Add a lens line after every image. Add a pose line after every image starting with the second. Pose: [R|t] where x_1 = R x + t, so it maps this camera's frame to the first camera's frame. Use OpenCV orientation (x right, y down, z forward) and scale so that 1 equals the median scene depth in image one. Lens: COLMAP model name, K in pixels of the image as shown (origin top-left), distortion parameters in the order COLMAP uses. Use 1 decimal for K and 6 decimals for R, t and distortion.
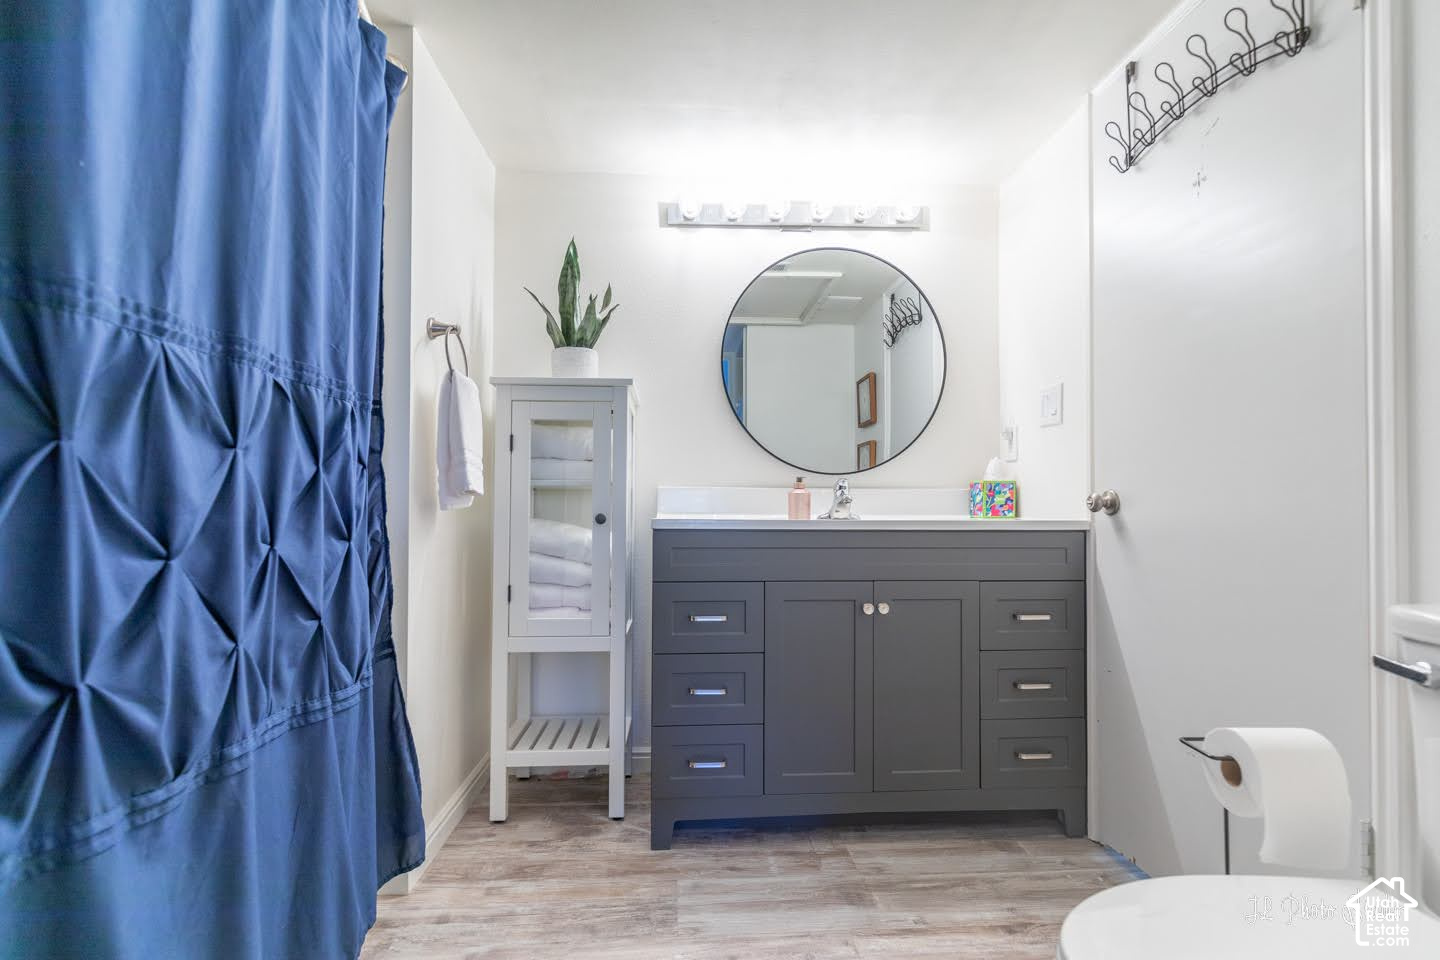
lens RADIAL K [[679.9, 0, 721.9], [0, 679.9, 484.4], [0, 0, 1]] dist [-0.033455, -0.000903]
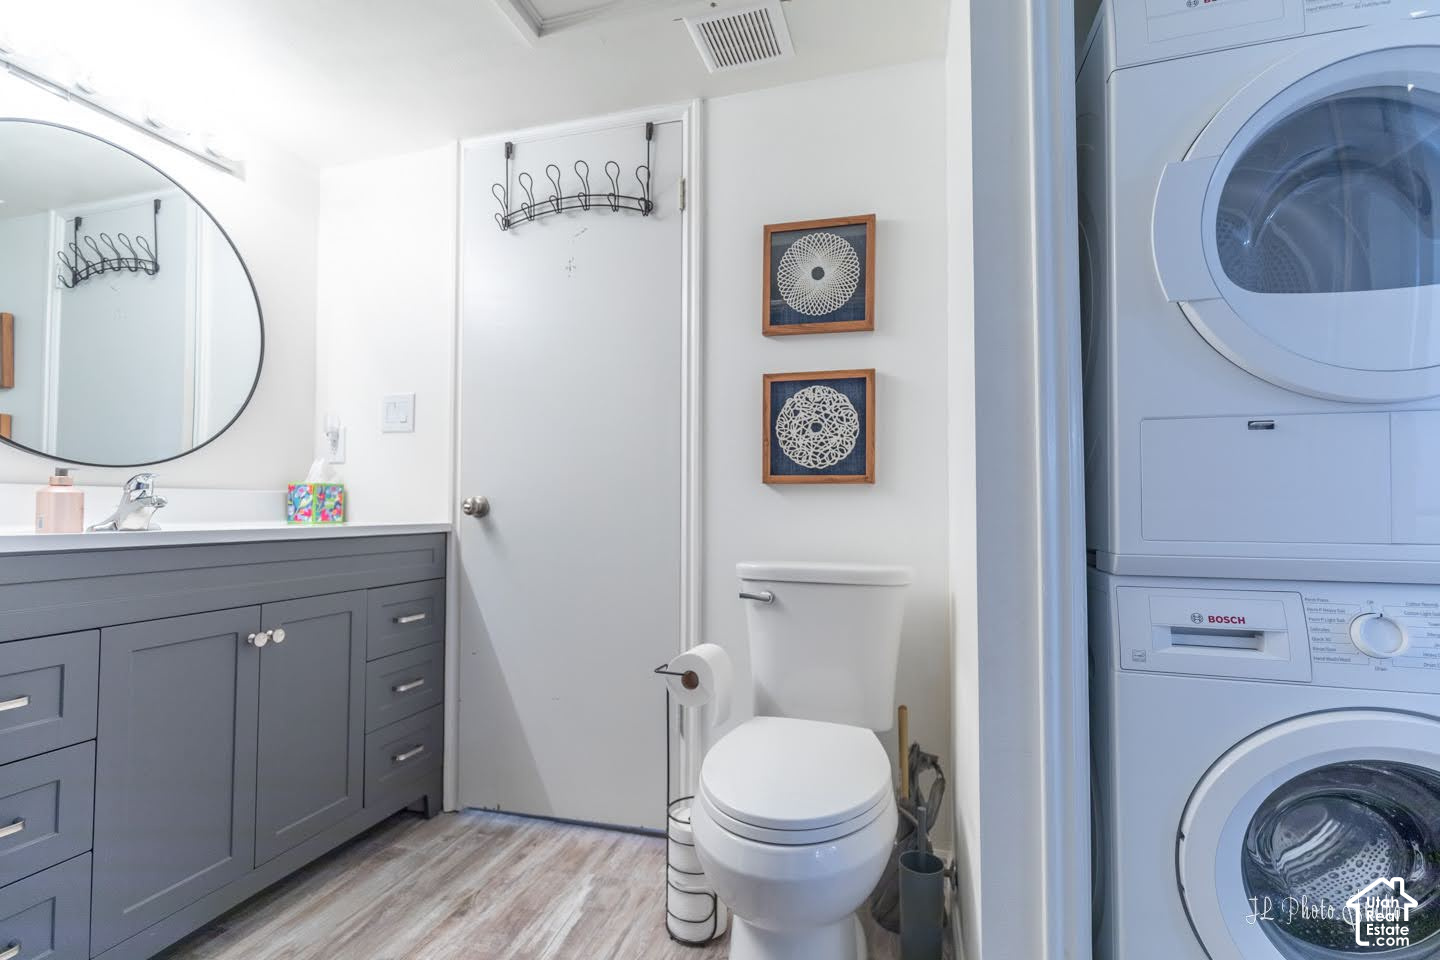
lens RADIAL K [[667.7, 0, 722.4], [0, 667.7, 483.5], [0, 0, 1]] dist [-0.029212, 0.001022]
pose [[0.269845, 0.032335, 0.962361, -0.385672], [-0.024589, 0.999341, -0.026683, 0.006731], [-0.962590, -0.016463, 0.270462, 0.267749]]
